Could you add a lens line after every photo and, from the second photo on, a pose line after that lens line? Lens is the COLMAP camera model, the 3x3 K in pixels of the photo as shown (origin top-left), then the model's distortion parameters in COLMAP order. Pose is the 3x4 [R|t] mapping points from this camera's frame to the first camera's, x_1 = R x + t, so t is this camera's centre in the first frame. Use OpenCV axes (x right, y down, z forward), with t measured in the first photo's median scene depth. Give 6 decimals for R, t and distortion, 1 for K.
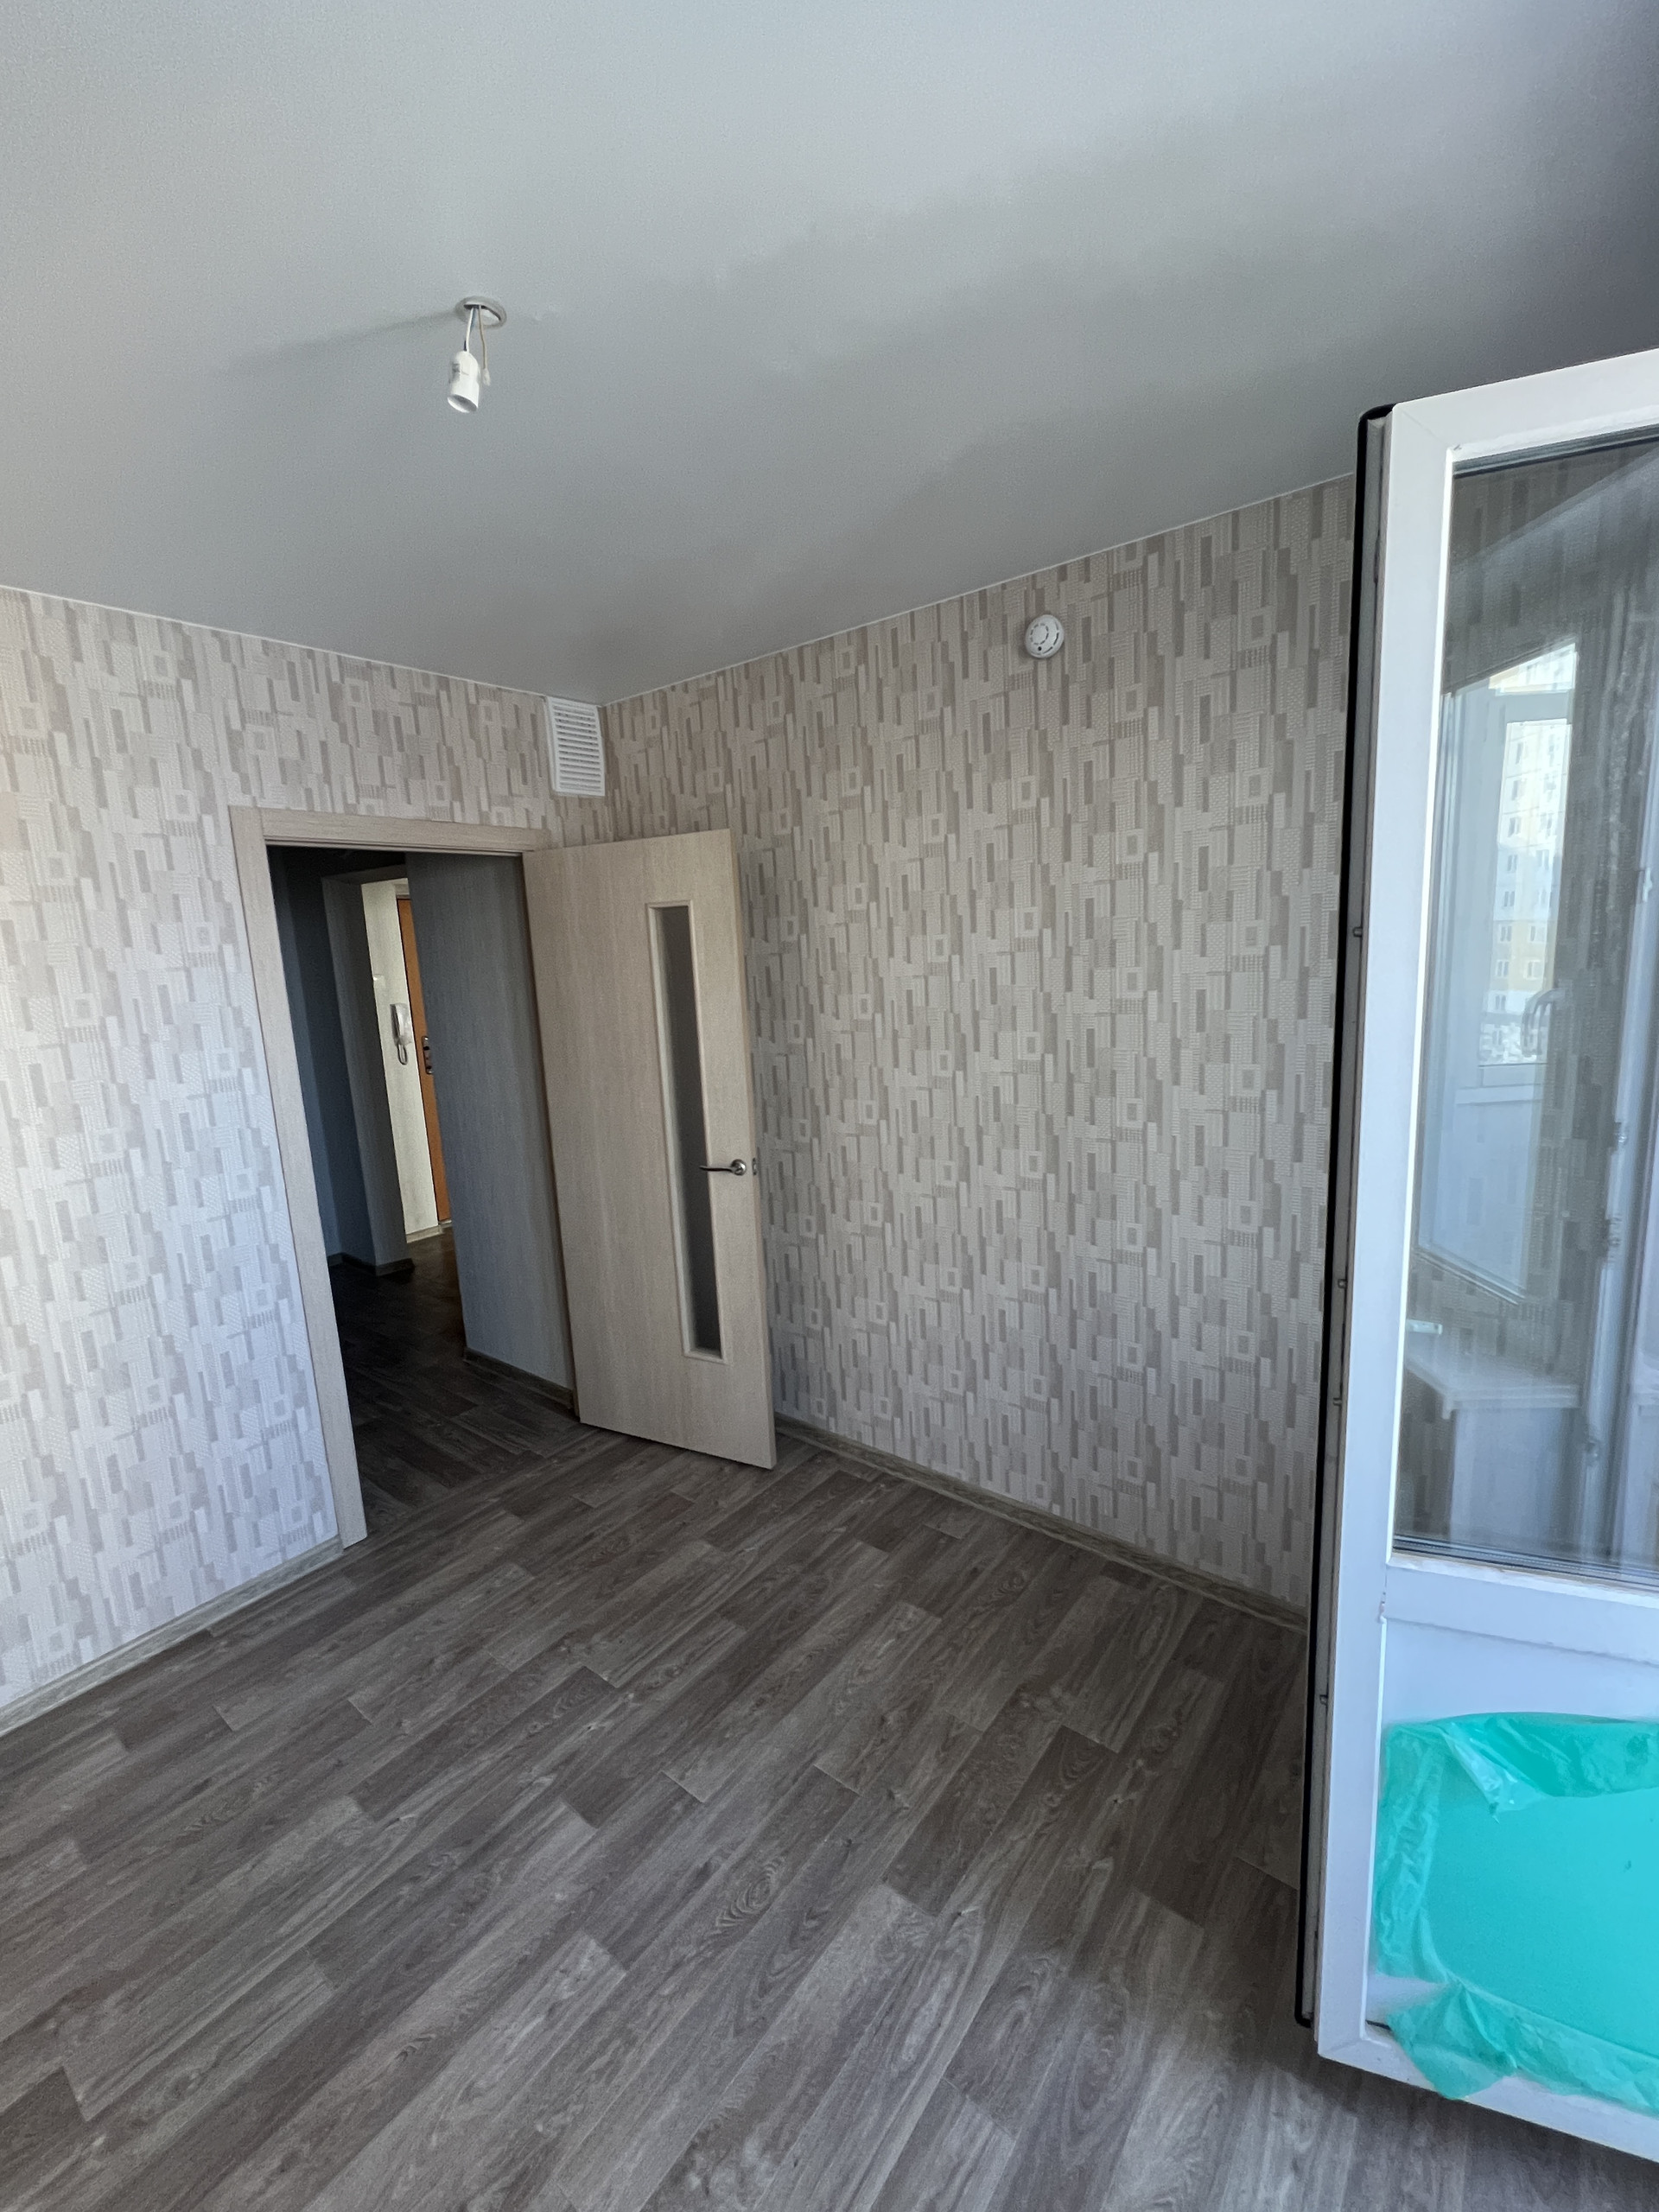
lens RADIAL K [[905.9, 0, 825.0], [0, 905.9, 1096.3], [0, 0, 1]] dist [-0.029349, 0.003467]
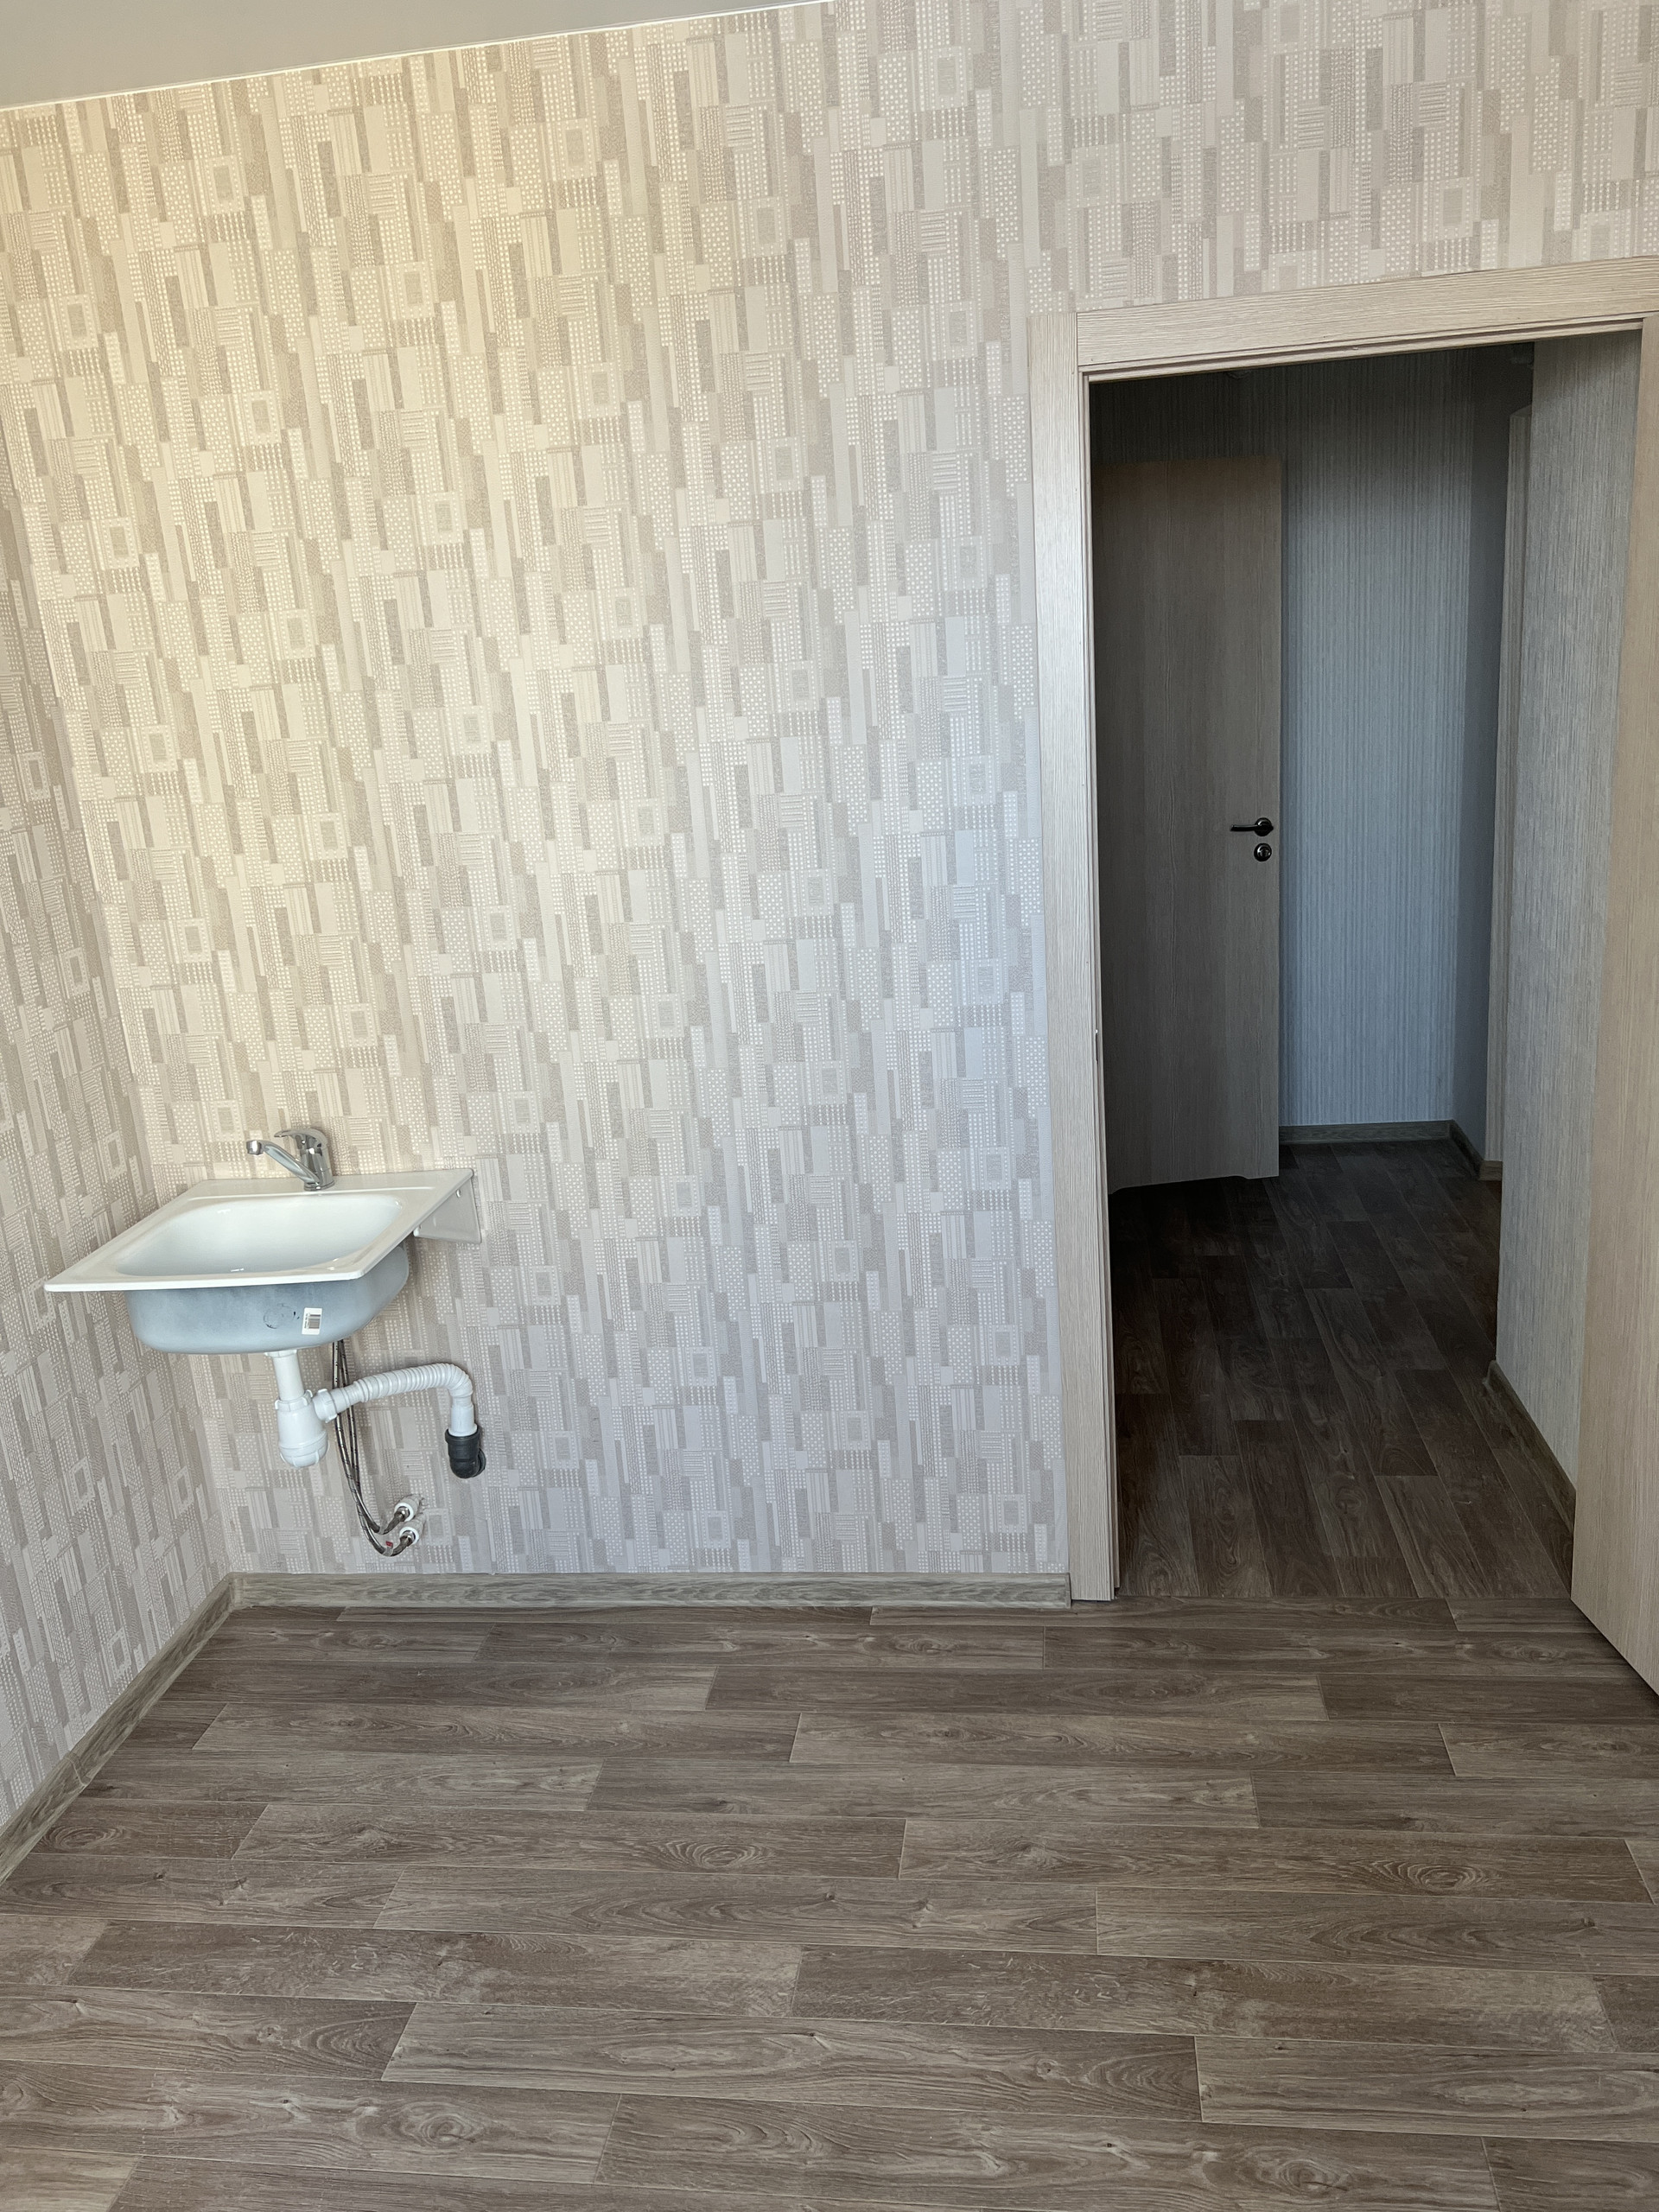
lens RADIAL K [[1655.9, 0, 829.5], [0, 1655.9, 1106.0], [0, 0, 1]] dist [-0.003639, -0.003001]
pose [[0.512849, 0.248101, -0.821846, 0.265965], [-0.092044, 0.967701, 0.234695, -0.081688], [0.853530, -0.044718, 0.519121, 0.347675]]
